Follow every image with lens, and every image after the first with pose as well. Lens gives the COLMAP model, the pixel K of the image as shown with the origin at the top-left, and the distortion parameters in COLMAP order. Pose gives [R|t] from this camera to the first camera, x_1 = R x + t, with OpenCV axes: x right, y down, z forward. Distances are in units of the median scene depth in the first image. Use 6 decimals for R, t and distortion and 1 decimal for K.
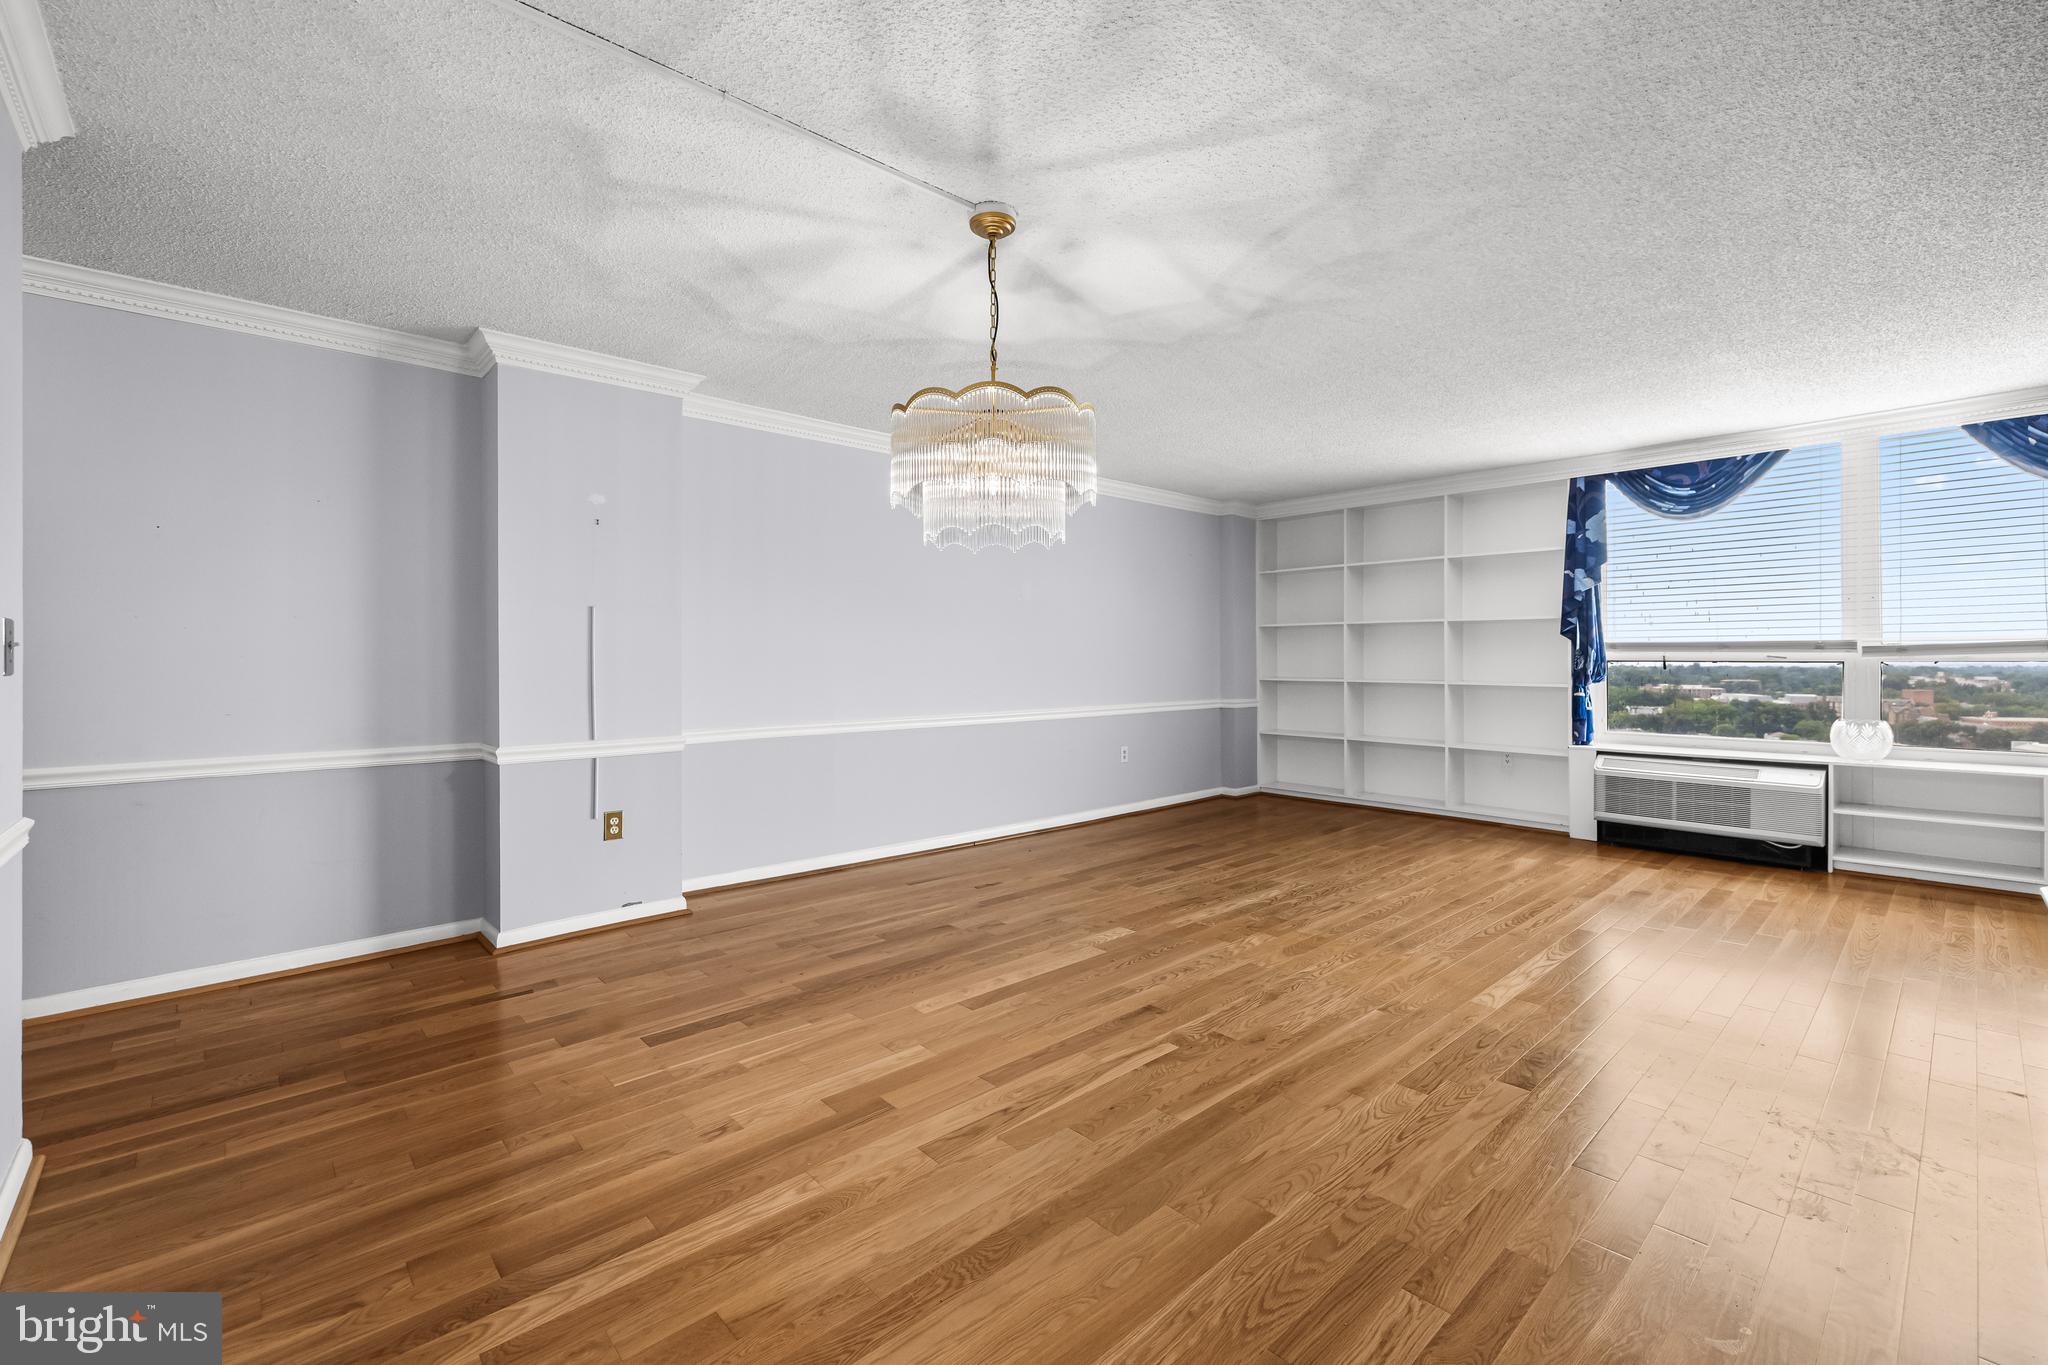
lens RADIAL K [[878.7, 0, 1025.2], [0, 878.7, 661.8], [0, 0, 1]] dist [0.000813, 0.000122]
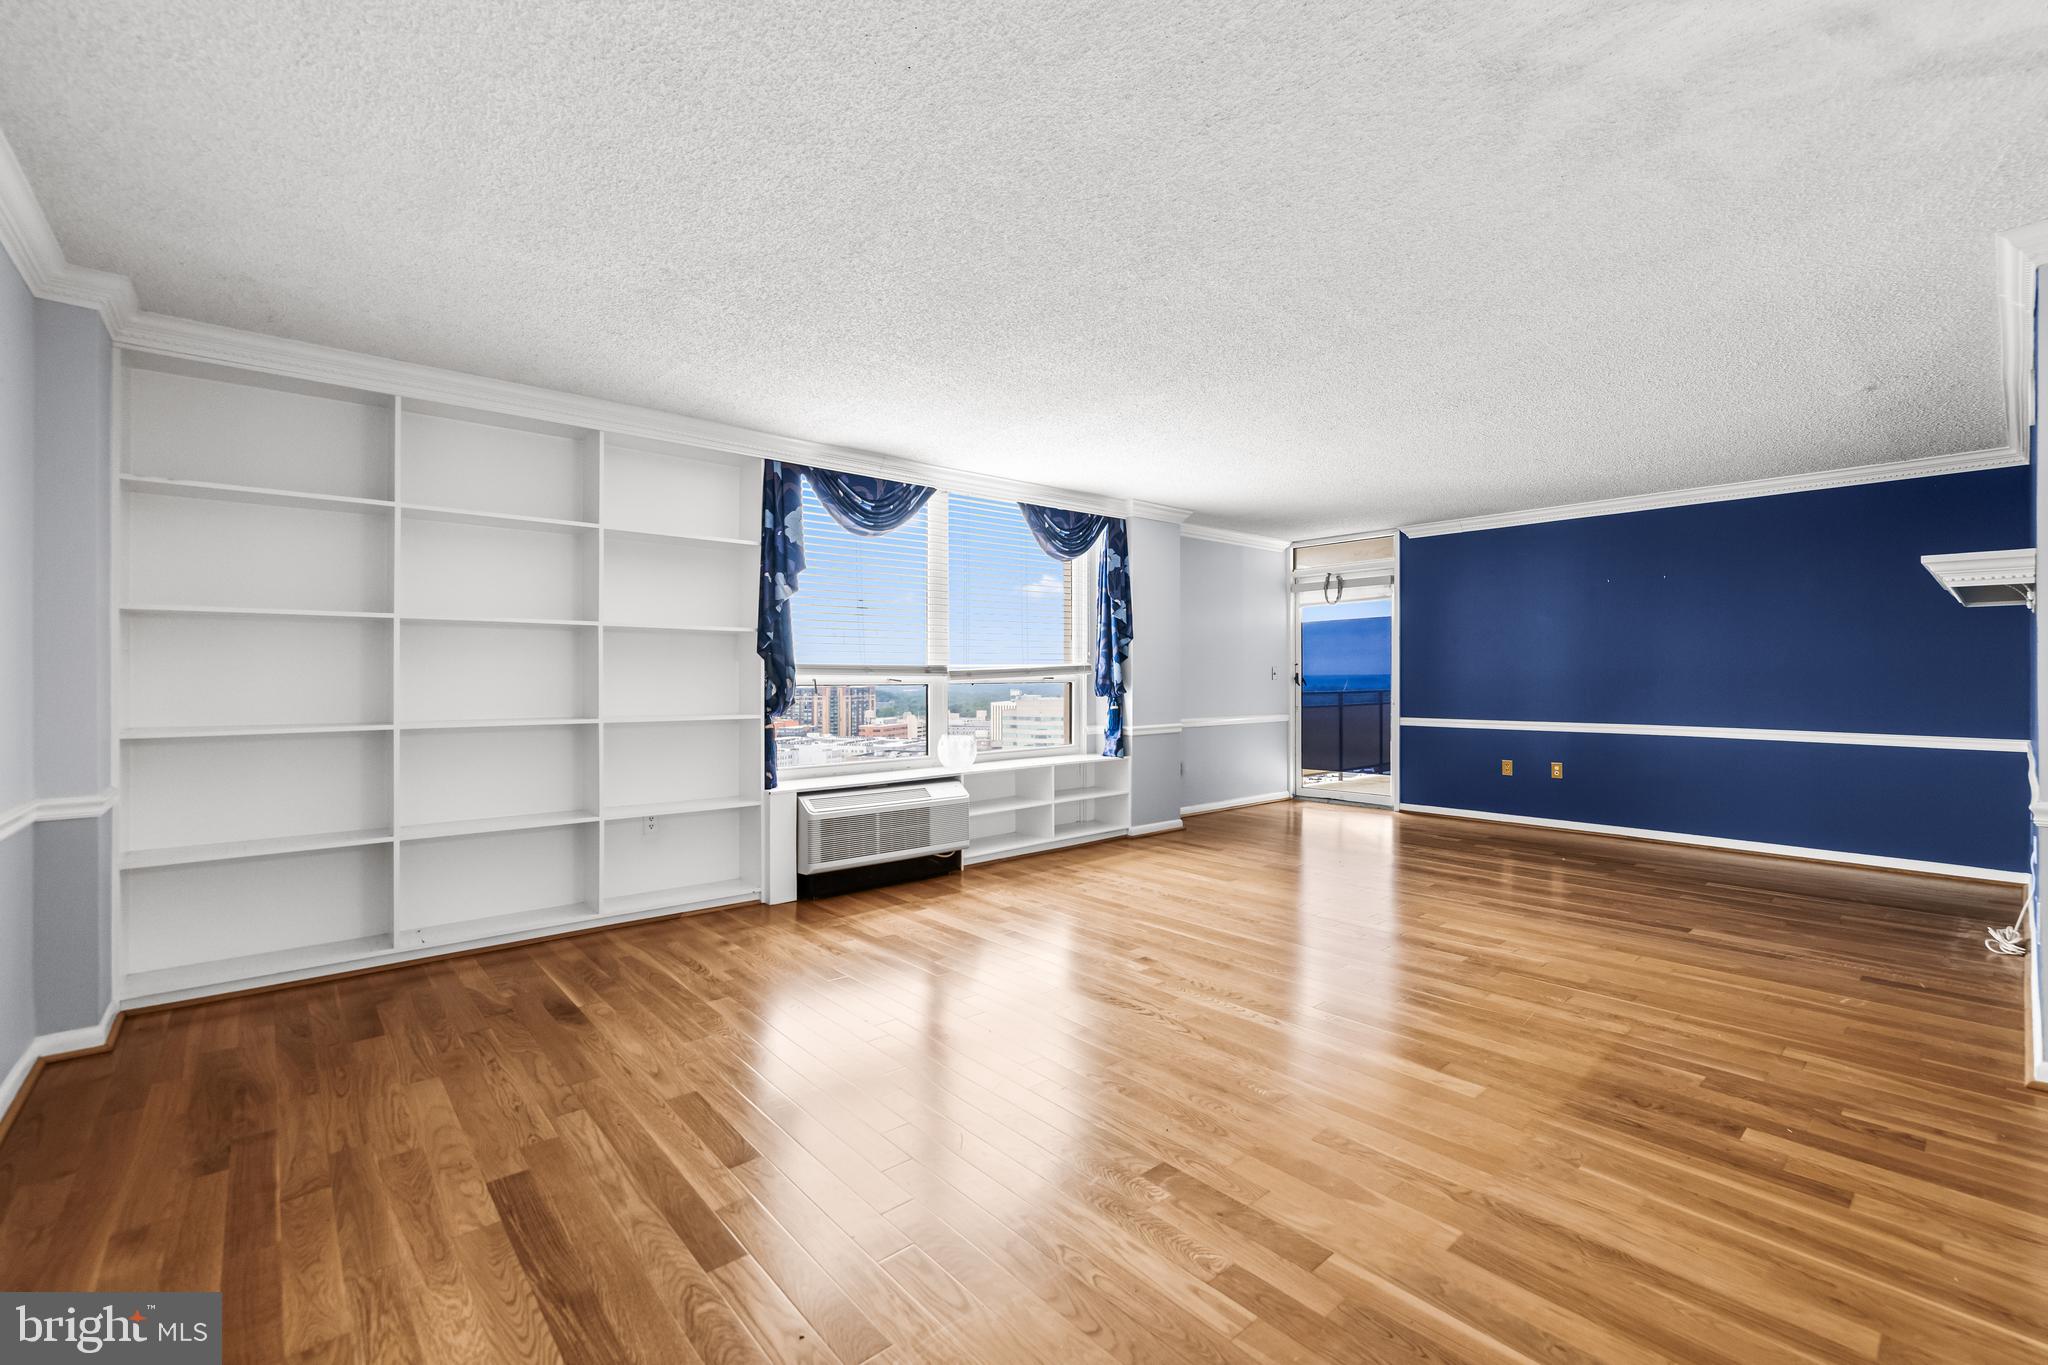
lens RADIAL K [[867.3, 0, 1026.7], [0, 867.3, 675.8], [0, 0, 1]] dist [0.002029, 0.000519]
pose [[0.021246, 0.004958, 0.999762, -0.175996], [0.007019, 0.999962, -0.005108, -0.004101], [-0.999750, 0.007126, 0.021211, 0.776537]]
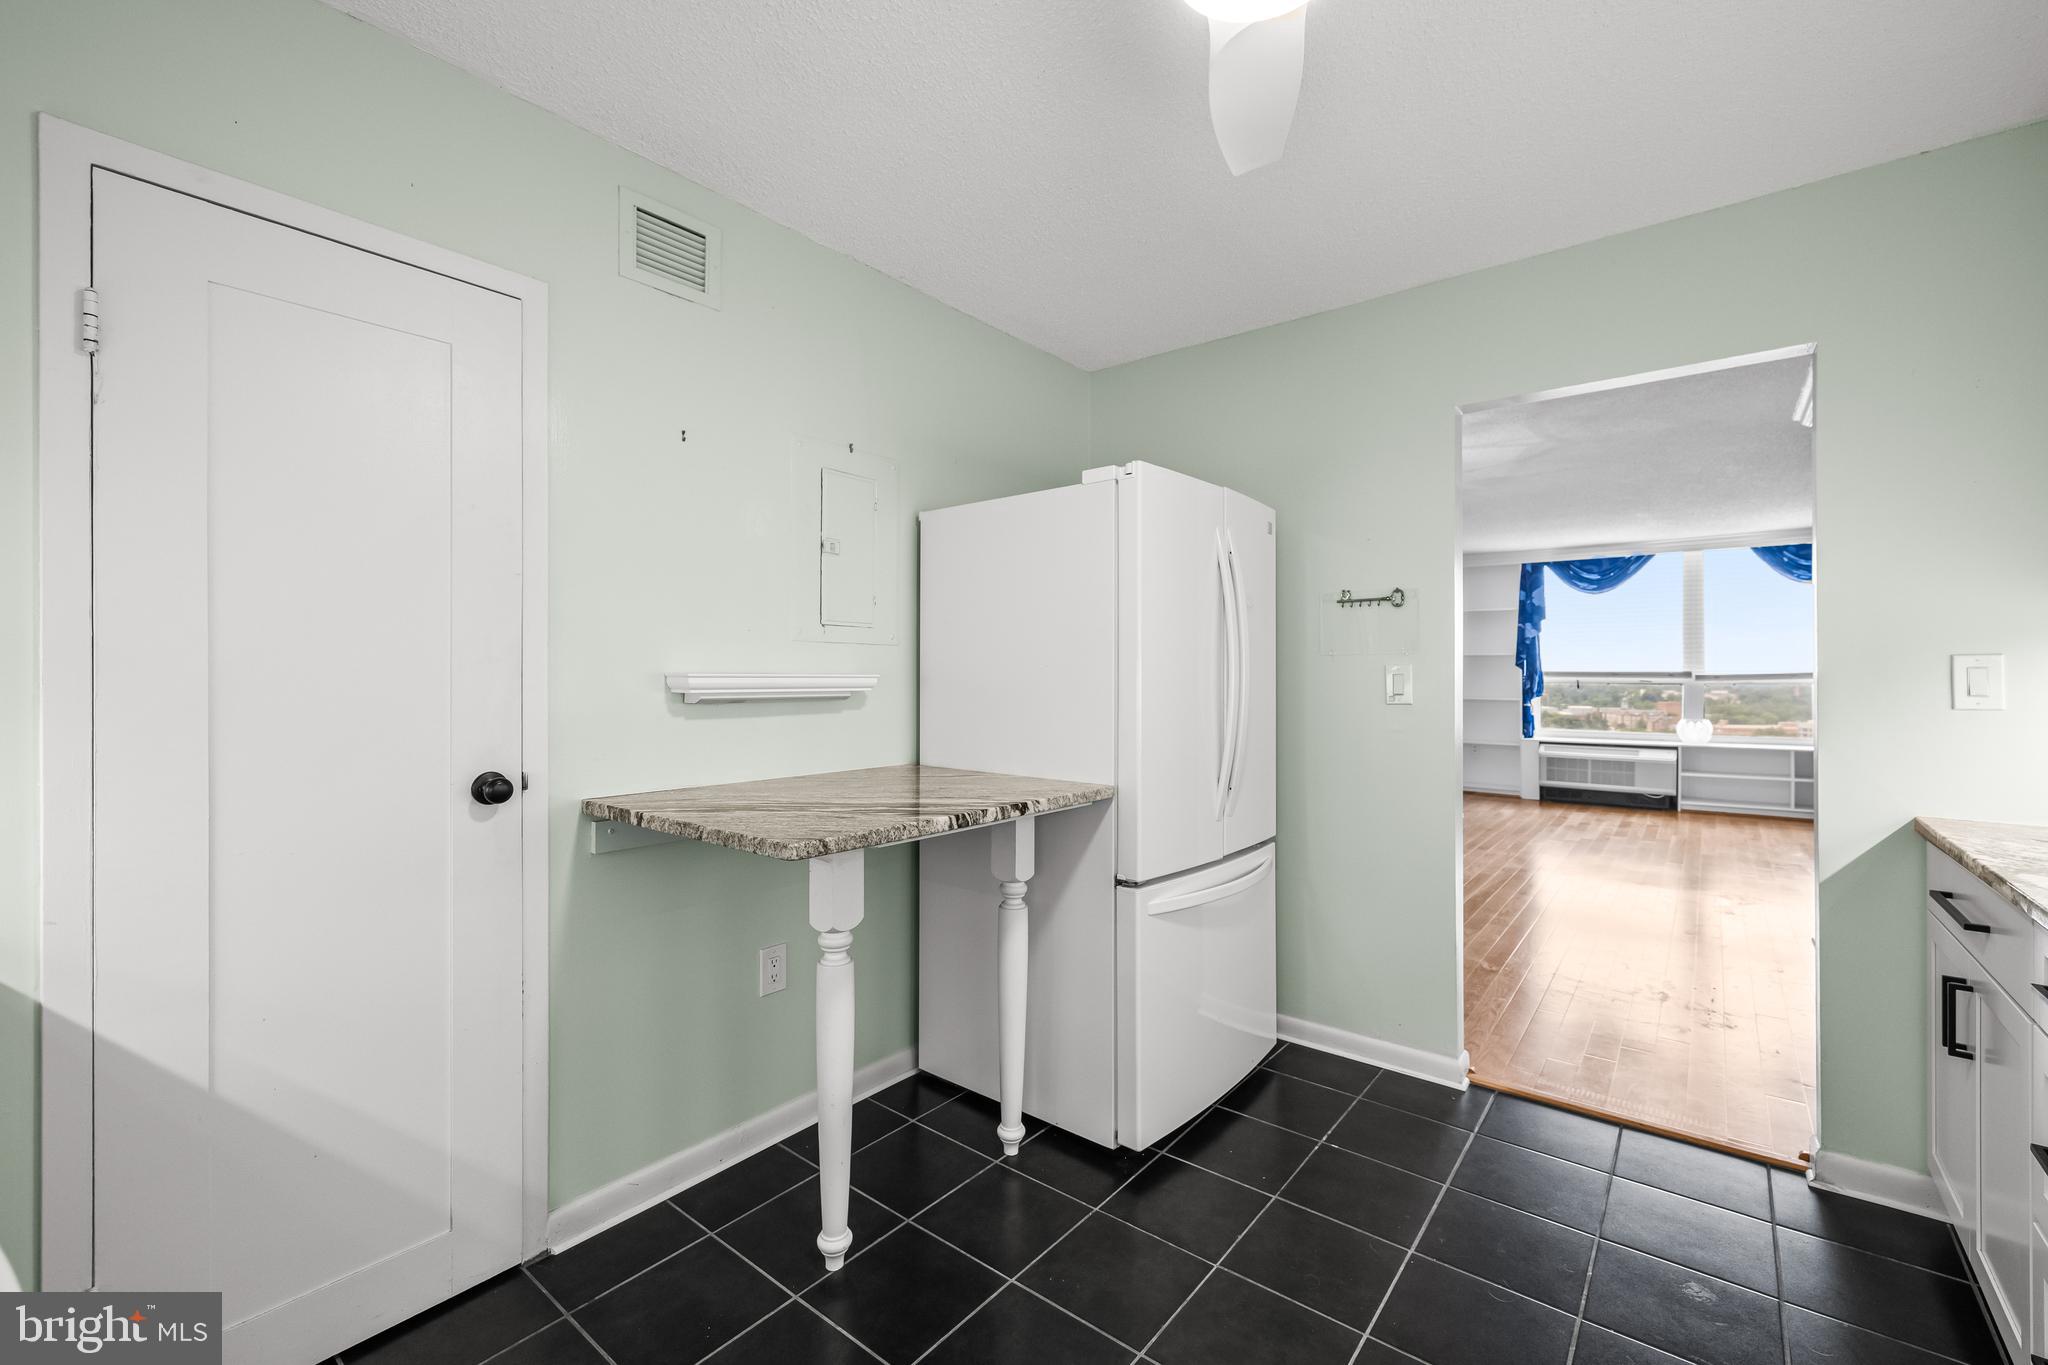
lens RADIAL K [[867.3, 0, 1026.7], [0, 867.3, 675.8], [0, 0, 1]] dist [0.002029, 0.000519]
pose [[0.987776, 0.001367, 0.155875, -0.485257], [-0.001142, 0.999998, -0.001533, -0.010461], [-0.155877, 0.001336, 0.987776, -0.371987]]
